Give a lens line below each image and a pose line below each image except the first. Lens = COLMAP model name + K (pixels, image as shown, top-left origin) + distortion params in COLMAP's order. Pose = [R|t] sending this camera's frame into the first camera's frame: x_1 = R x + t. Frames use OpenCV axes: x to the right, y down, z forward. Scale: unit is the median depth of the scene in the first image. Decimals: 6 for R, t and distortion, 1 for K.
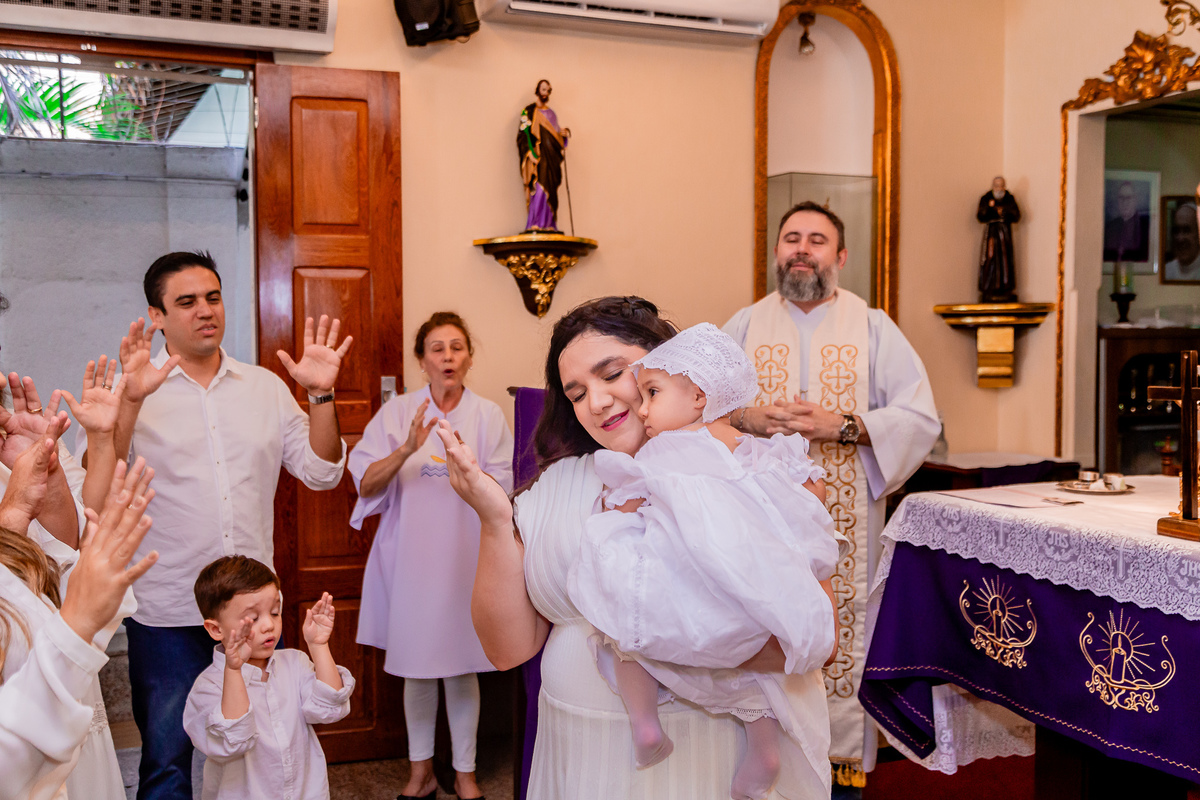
lens RADIAL K [[1260.3, 0, 613.7], [0, 1260.3, 388.7], [0, 0, 1]] dist [0.024951, 0.000000]
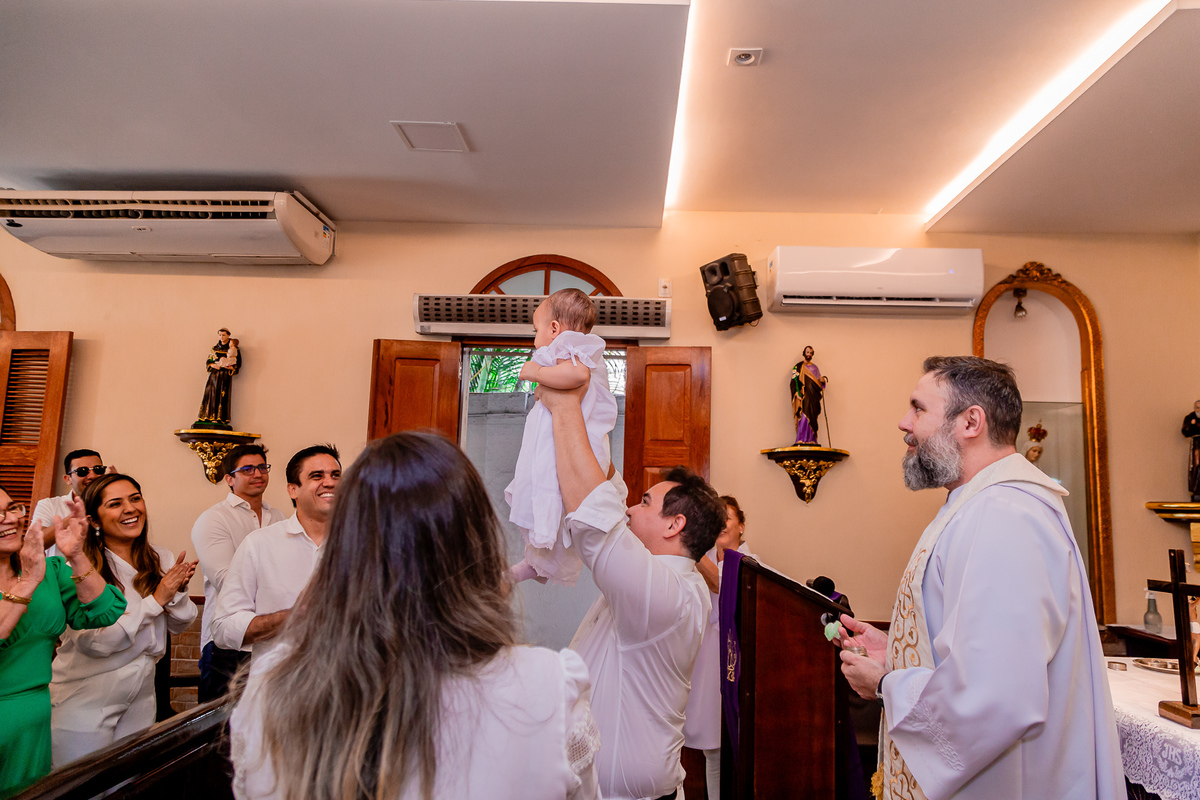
lens RADIAL K [[795.7, 0, 608.7], [0, 795.7, 396.9], [0, 0, 1]] dist [0.006222, 0.009152]
pose [[0.899767, -0.027257, -0.435518, 0.146575], [-0.051614, 0.984394, -0.168242, -0.009020], [0.433307, 0.173857, 0.884318, 0.051763]]
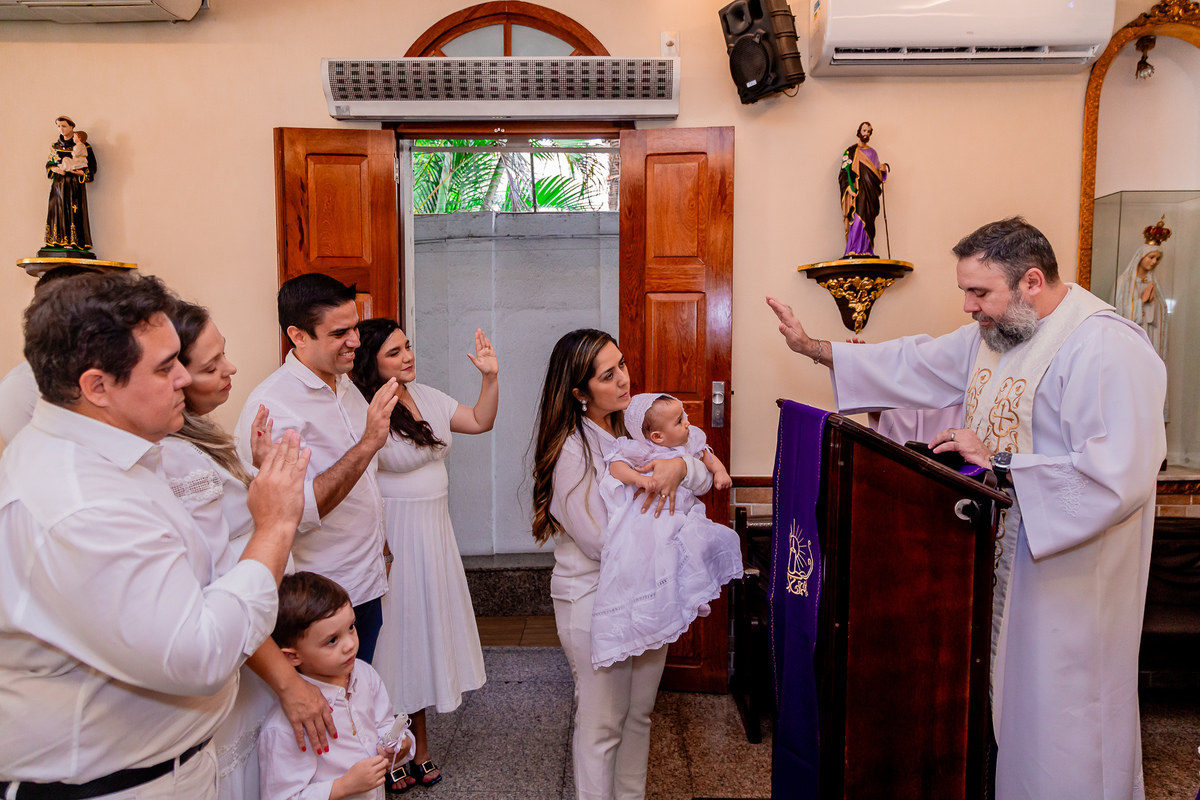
lens RADIAL K [[795.7, 0, 606.9], [0, 795.7, 396.1], [0, 0, 1]] dist [0.006222, 0.009152]
pose [[0.907494, 0.030175, -0.418981, 0.041961], [-0.021595, 0.999449, 0.025205, -0.012105], [0.419510, -0.013826, 0.907645, 0.251203]]
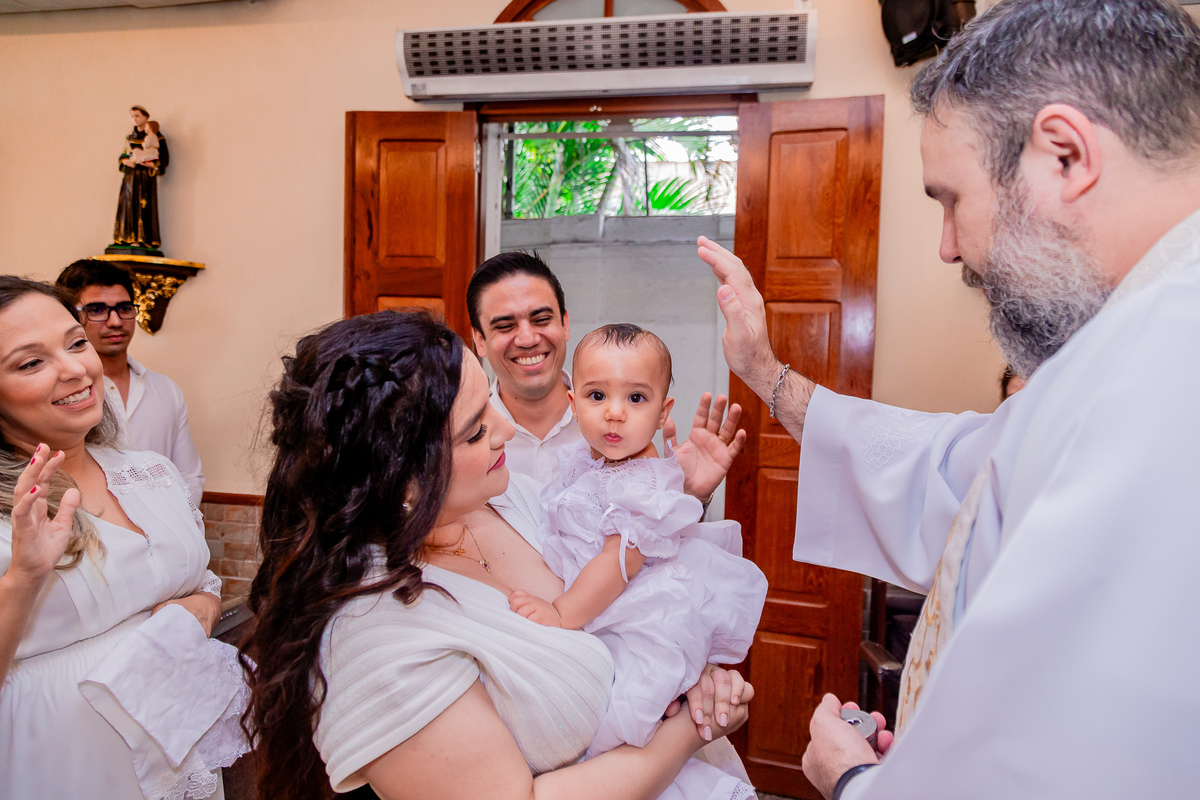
lens RADIAL K [[795.7, 0, 603.7], [0, 795.7, 396.0], [0, 0, 1]] dist [0.006222, 0.009152]
pose [[0.825088, 0.048813, -0.562892, 0.004351], [-0.053794, 0.998522, 0.007738, -0.016813], [0.562438, 0.023895, 0.826494, 0.372581]]
